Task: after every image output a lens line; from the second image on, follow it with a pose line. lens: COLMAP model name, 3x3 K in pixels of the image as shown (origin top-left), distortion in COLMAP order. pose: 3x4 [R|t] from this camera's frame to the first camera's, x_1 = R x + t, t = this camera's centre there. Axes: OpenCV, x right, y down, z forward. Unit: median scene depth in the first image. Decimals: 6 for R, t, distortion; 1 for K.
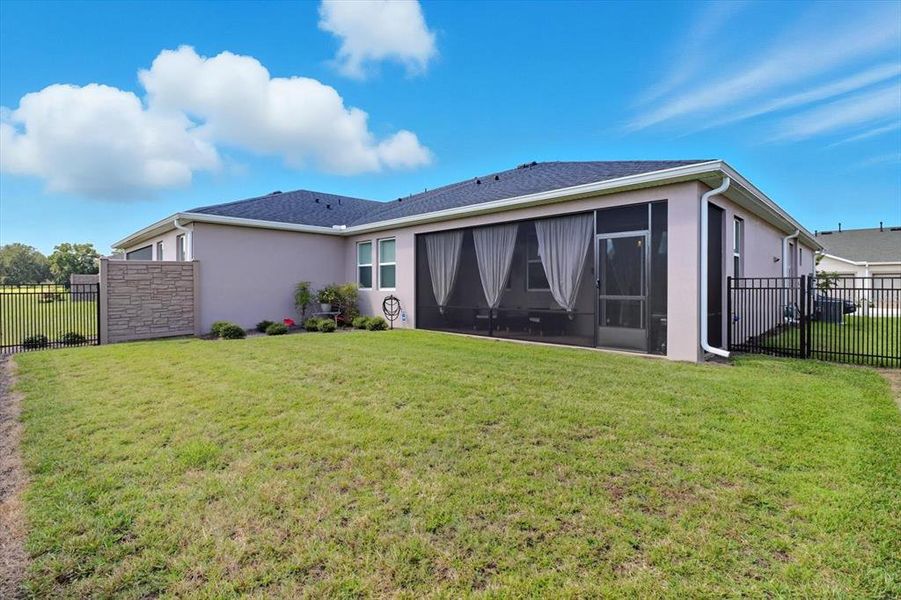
lens RADIAL K [[424.0, 0, 452.1], [0, 424.0, 287.4], [0, 0, 1]] dist [-0.000583, -0.011263]
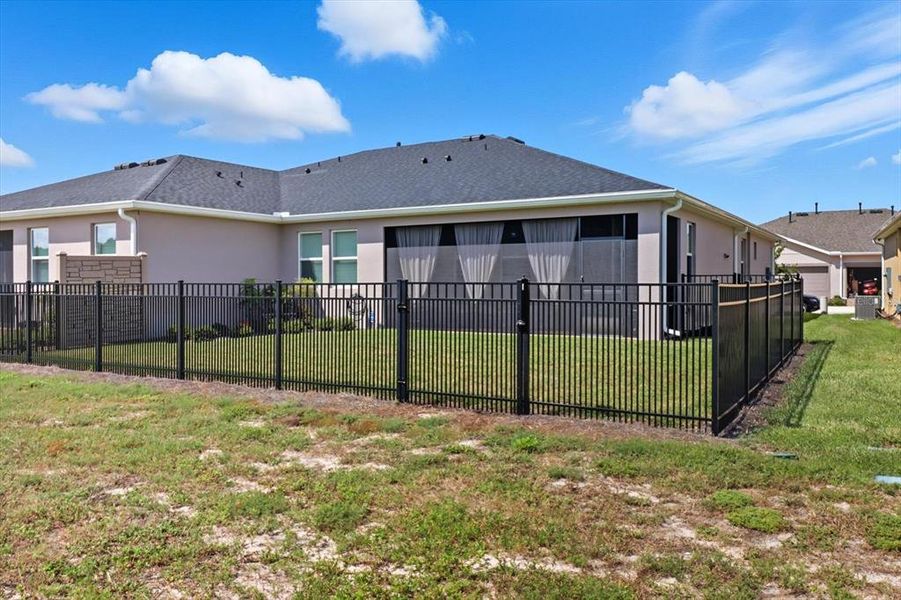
lens RADIAL K [[714.2, 0, 447.6], [0, 714.2, 284.8], [0, 0, 1]] dist [0.005273, 0.004186]
pose [[0.971061, -0.006023, 0.238758, -0.321137], [0.005721, 0.999982, 0.001957, -0.001531], [-0.238765, -0.000534, 0.971077, -0.543296]]
